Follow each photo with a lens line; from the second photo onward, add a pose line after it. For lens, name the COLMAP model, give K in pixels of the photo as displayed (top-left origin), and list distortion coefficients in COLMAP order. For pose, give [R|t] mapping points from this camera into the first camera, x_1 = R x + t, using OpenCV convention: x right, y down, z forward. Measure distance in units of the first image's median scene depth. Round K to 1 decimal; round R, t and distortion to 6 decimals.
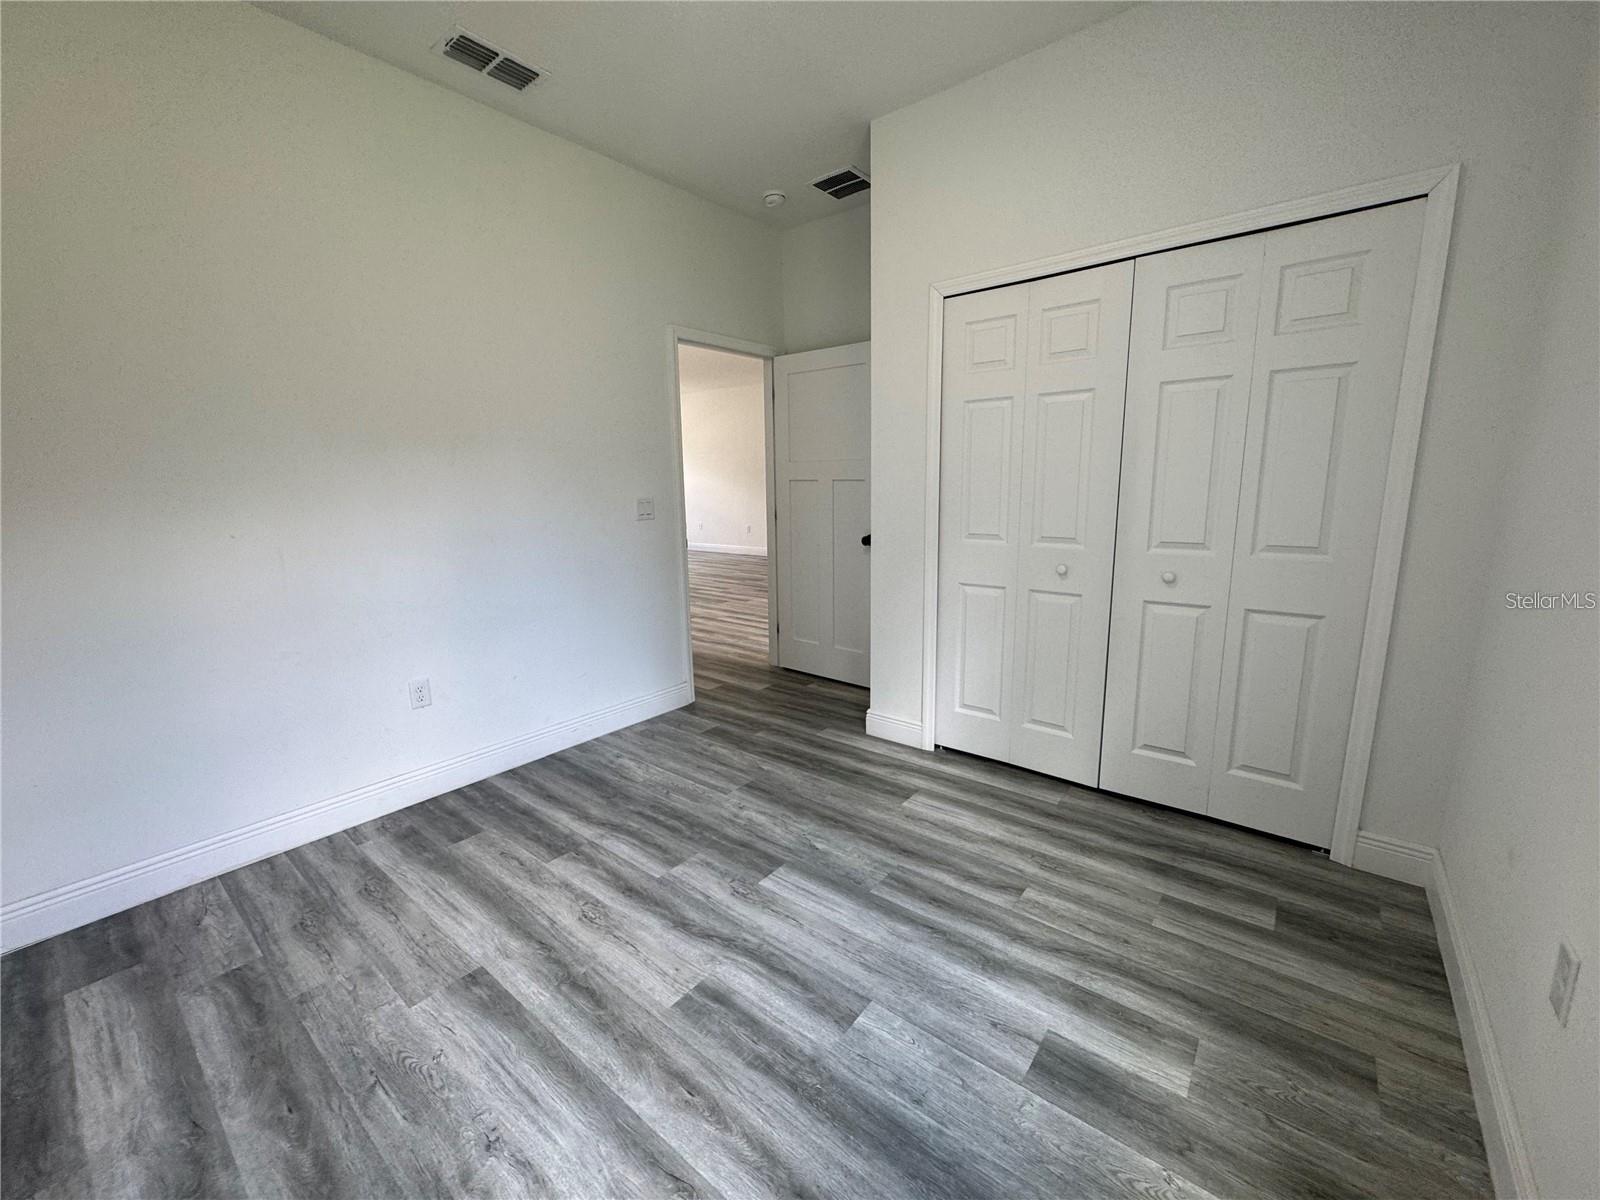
lens RADIAL K [[644.1, 0, 800.0], [0, 644.1, 600.0], [0, 0, 1]] dist [-0.002873, 0.001322]
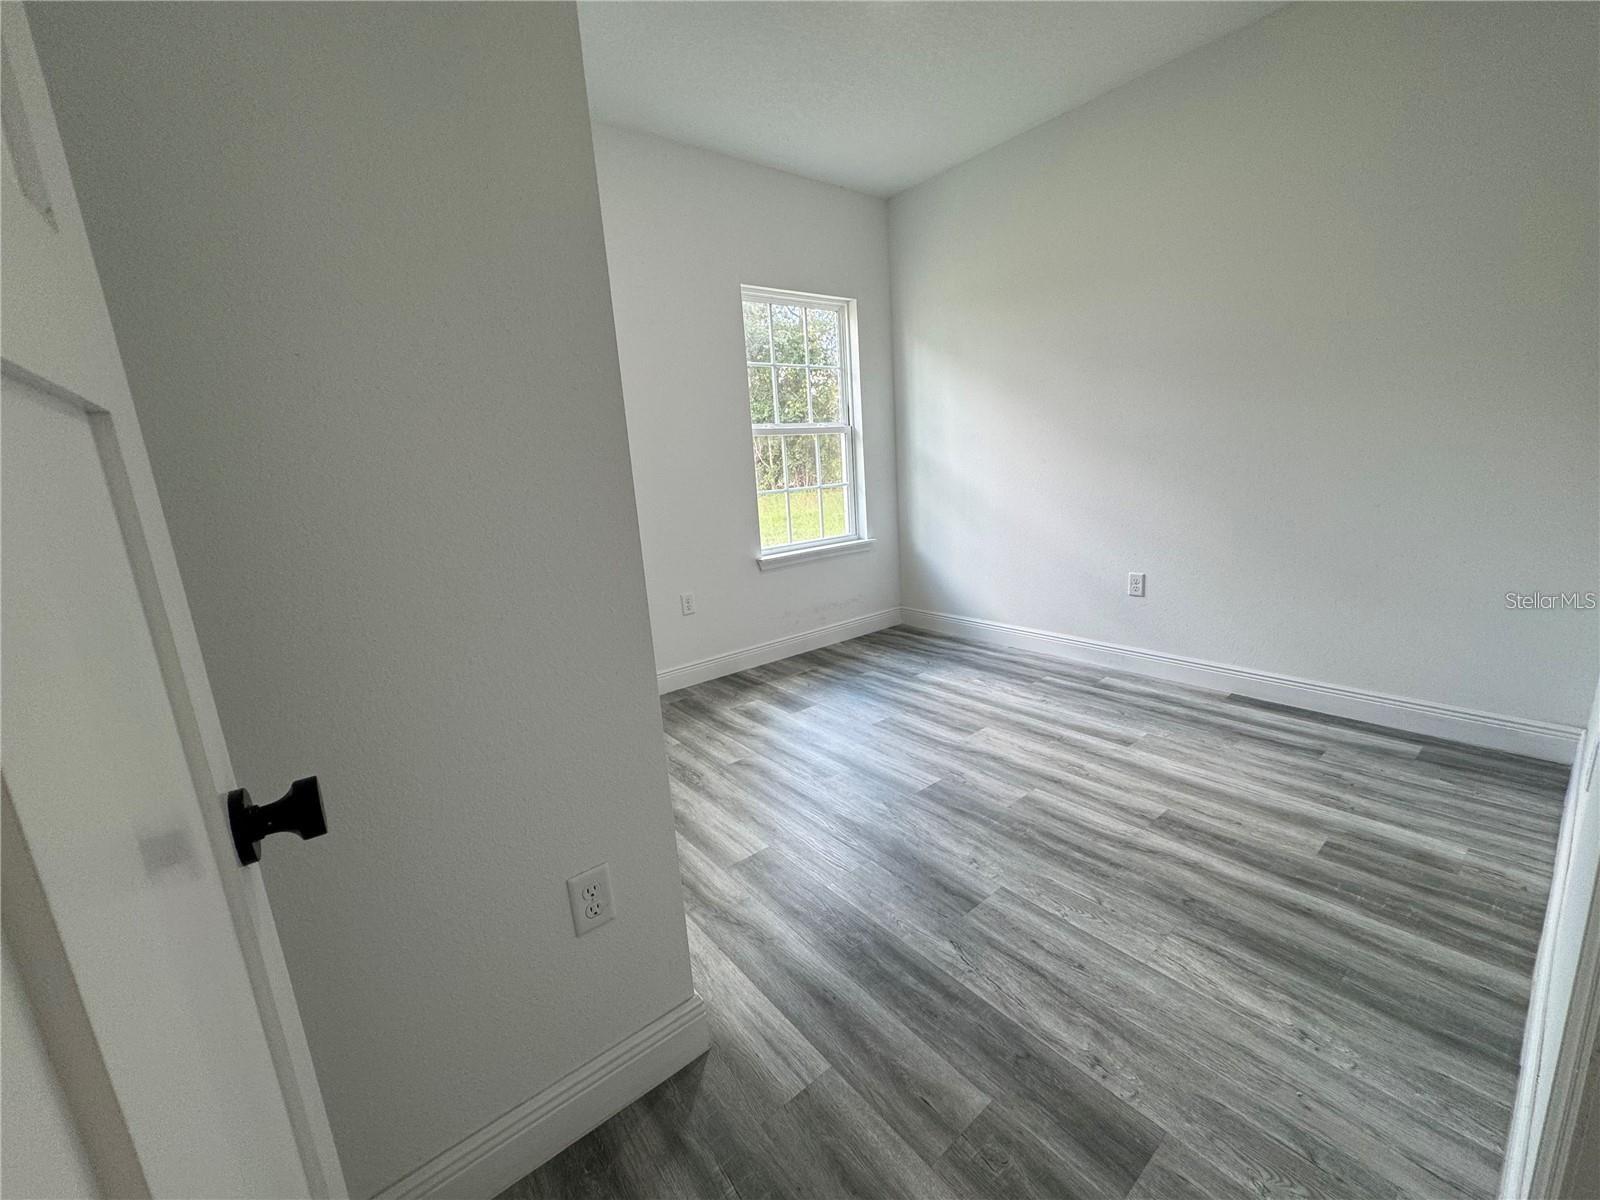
lens RADIAL K [[644.1, 0, 800.0], [0, 644.1, 600.0], [0, 0, 1]] dist [-0.002873, 0.001322]
pose [[-0.972920, 0.033800, 0.228657, -0.086101], [0.120863, 0.917626, 0.378621, -0.304732], [-0.197025, 0.396004, -0.896862, 1.813660]]
